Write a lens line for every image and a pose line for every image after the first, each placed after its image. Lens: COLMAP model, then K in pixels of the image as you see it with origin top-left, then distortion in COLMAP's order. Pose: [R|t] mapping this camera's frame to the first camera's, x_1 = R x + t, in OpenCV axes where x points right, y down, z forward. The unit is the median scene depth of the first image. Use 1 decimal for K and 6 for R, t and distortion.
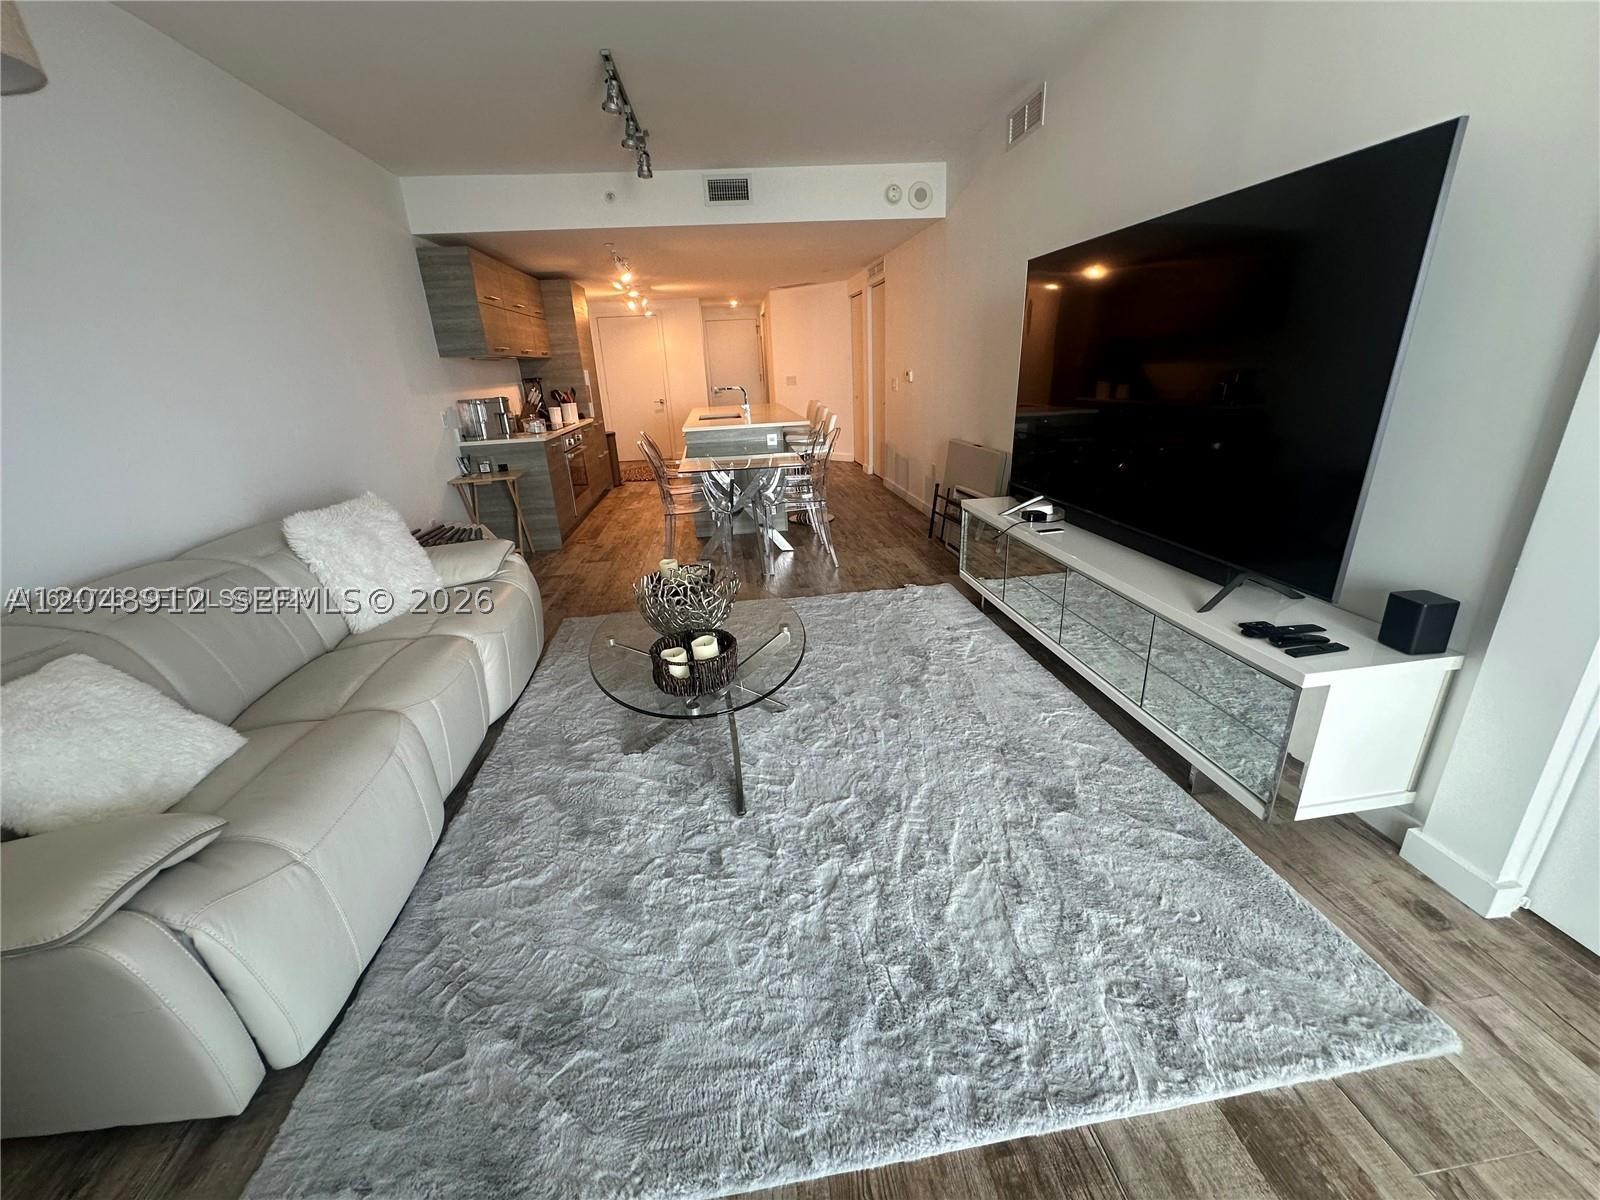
lens RADIAL K [[629.5, 0, 802.5], [0, 629.5, 598.6], [0, 0, 1]] dist [-0.011688, -0.000334]
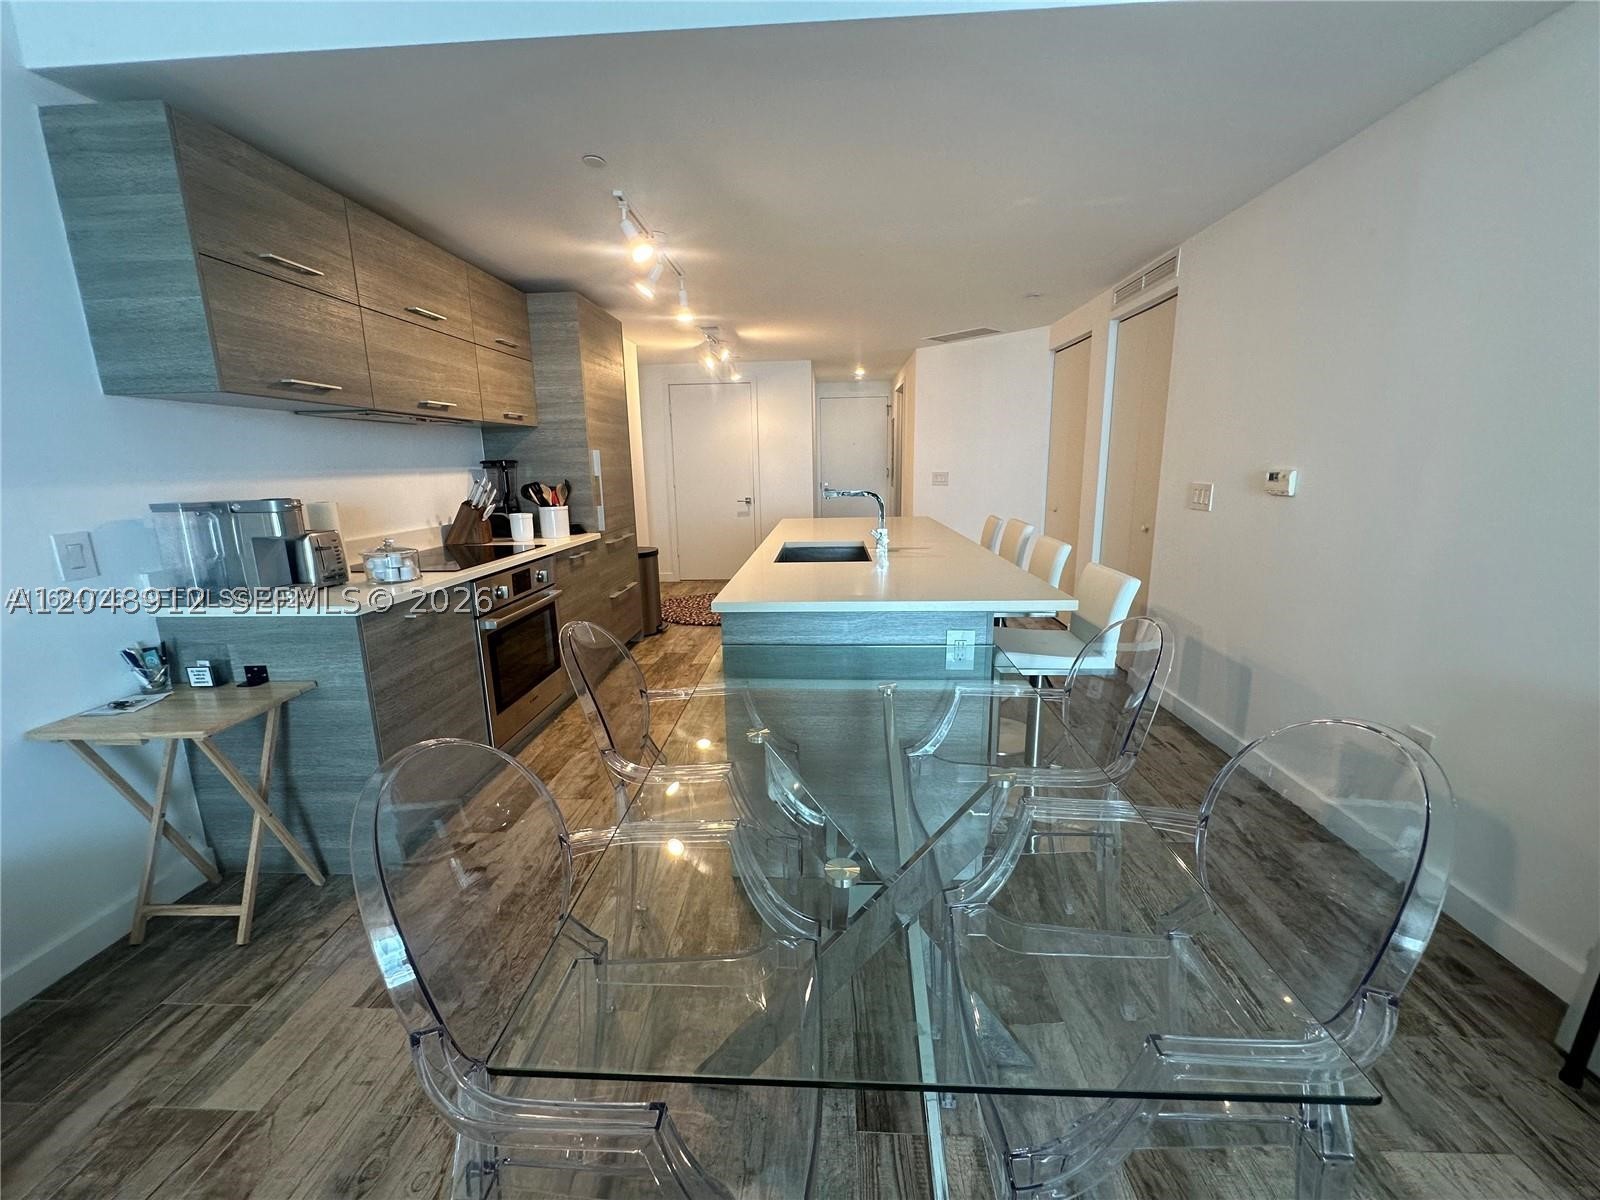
lens RADIAL K [[629.5, 0, 799.8], [0, 629.5, 595.6], [0, 0, 1]] dist [-0.011688, -0.000334]
pose [[0.983826, 0.064936, -0.166944, -0.063108], [-0.088262, 0.986723, -0.136338, -0.176163], [0.155874, 0.148867, 0.976495, 0.503123]]
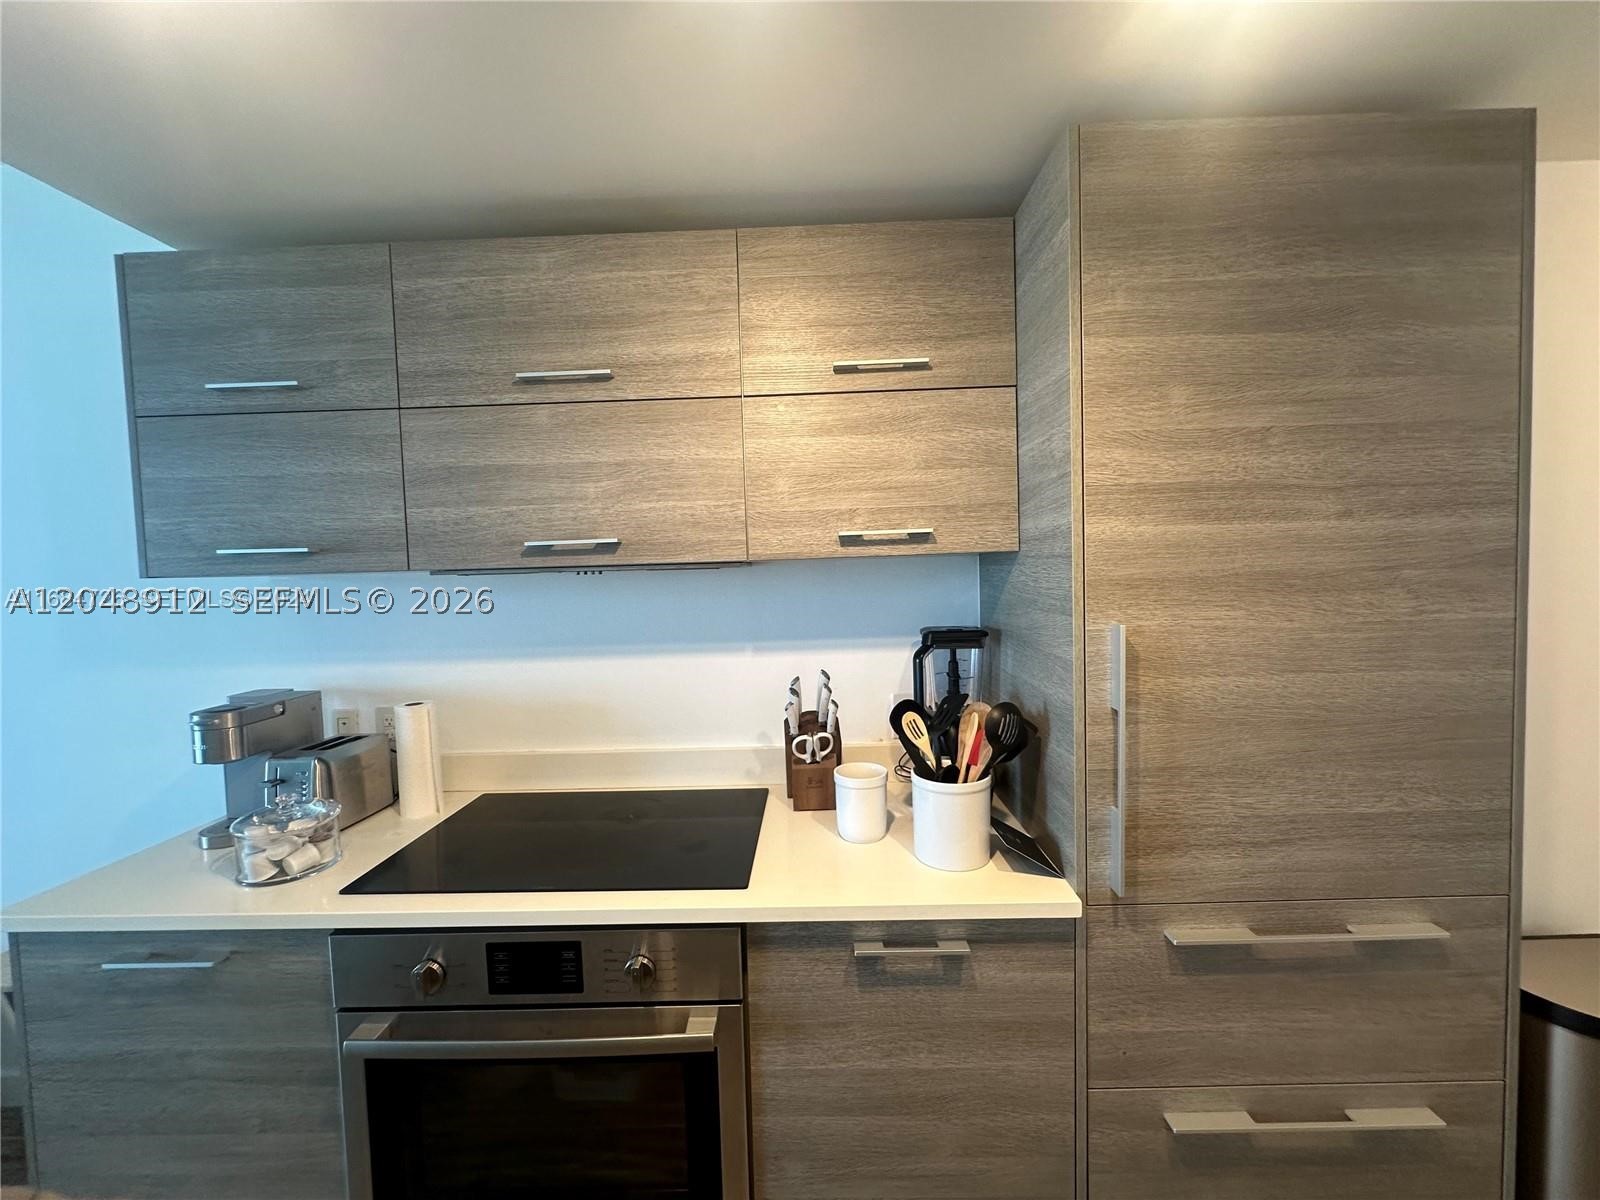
lens RADIAL K [[629.5, 0, 802.5], [0, 629.5, 597.7], [0, 0, 1]] dist [-0.011688, -0.000334]
pose [[-0.136374, 0.091313, -0.986440, -0.173737], [-0.316526, 0.939532, 0.130731, -0.368256], [0.938730, 0.330062, -0.099225, 0.943616]]
